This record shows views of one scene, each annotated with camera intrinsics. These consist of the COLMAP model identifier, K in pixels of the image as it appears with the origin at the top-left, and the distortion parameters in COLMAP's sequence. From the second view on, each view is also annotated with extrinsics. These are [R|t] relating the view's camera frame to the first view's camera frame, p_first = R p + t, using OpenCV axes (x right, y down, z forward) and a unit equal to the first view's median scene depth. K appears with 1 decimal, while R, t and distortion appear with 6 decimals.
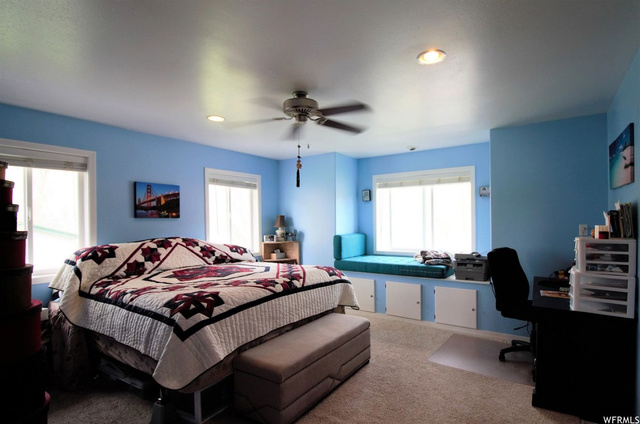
lens RADIAL K [[324.8, 0, 320.3], [0, 324.8, 220.3], [0, 0, 1]] dist [-0.000965, -0.000122]
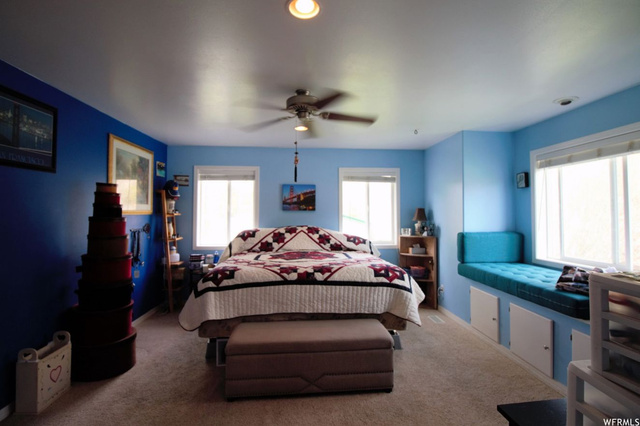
lens RADIAL K [[294.2, 0, 320.3], [0, 294.2, 205.7], [0, 0, 1]] dist [-0.001106, -0.000100]
pose [[0.633438, -0.009591, -0.773734, 0.470923], [-0.007193, 0.999807, -0.018282, -0.005870], [0.773760, 0.017146, 0.633247, 0.308409]]
